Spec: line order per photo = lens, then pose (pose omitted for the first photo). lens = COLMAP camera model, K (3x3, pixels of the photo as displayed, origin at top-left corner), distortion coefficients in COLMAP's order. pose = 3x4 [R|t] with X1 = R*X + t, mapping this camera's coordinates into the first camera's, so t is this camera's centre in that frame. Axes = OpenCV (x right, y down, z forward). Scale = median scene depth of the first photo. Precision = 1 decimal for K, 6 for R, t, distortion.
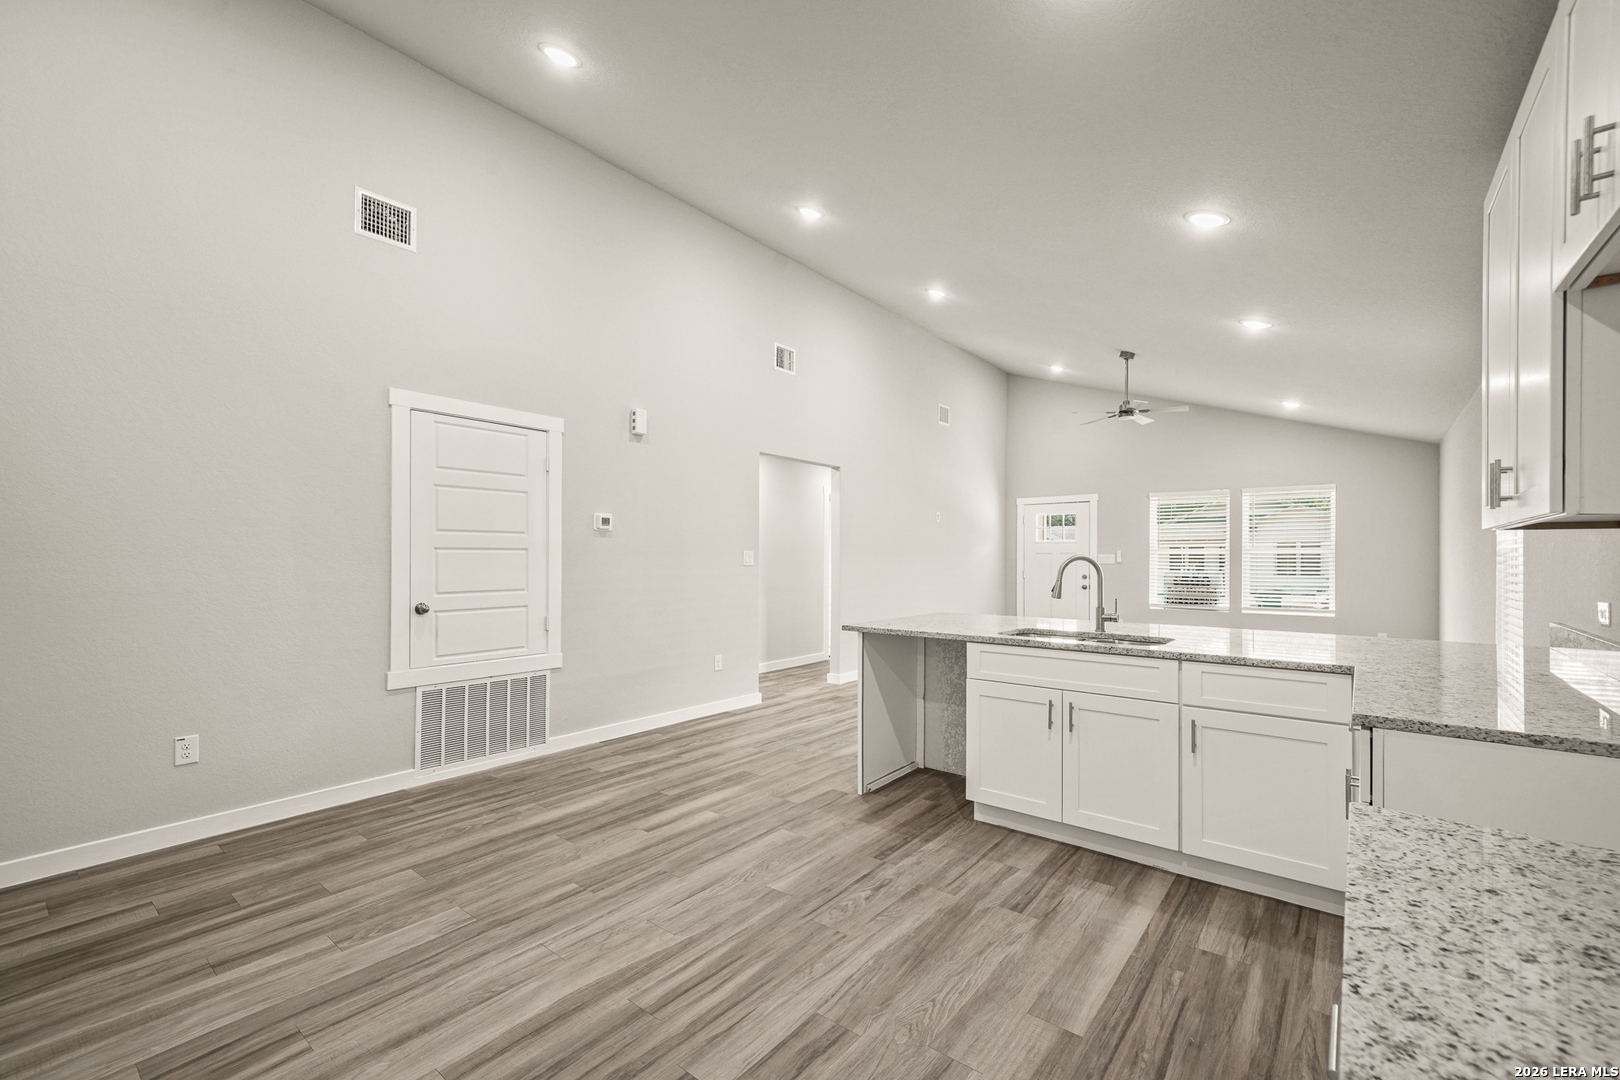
lens RADIAL K [[684.7, 0, 806.7], [0, 684.7, 557.4], [0, 0, 1]] dist [0.000380, 0.000240]
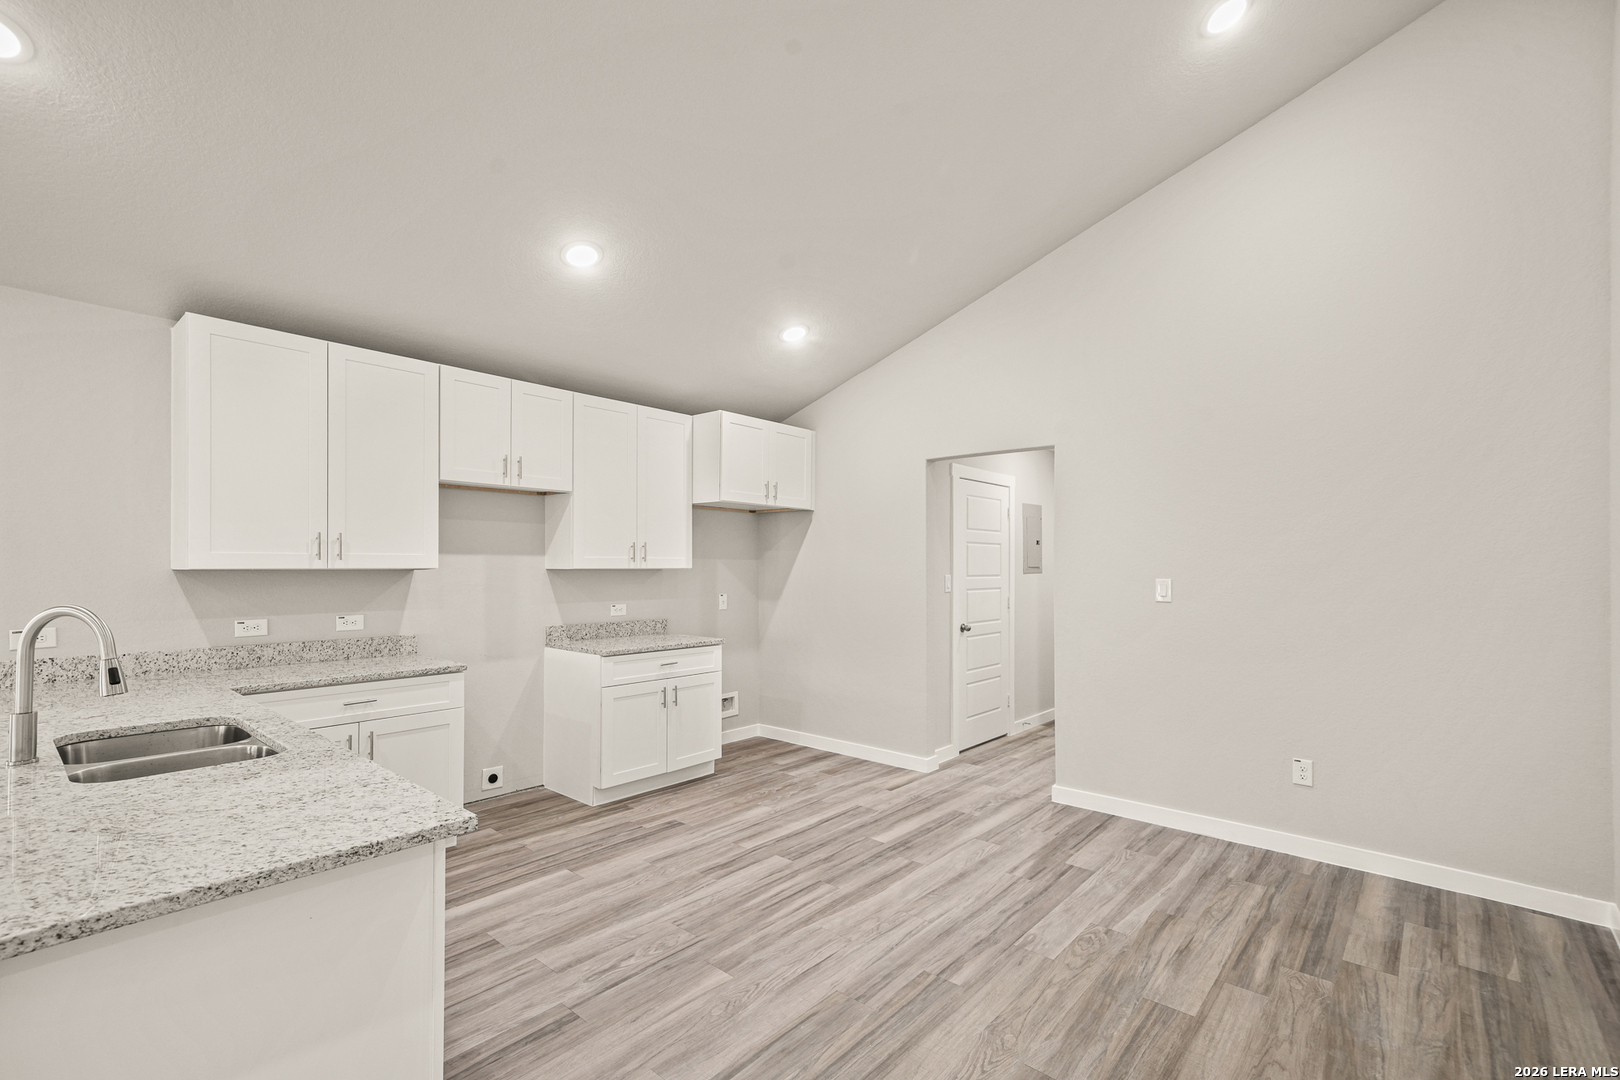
lens RADIAL K [[717.4, 0, 812.0], [0, 717.4, 564.2], [0, 0, 1]] dist [0.006413, 0.000222]
pose [[-0.999312, -0.006007, 0.036596, -0.171926], [-0.006109, 0.999978, -0.002693, -0.040378], [-0.036579, -0.002915, -0.999327, 1.740084]]
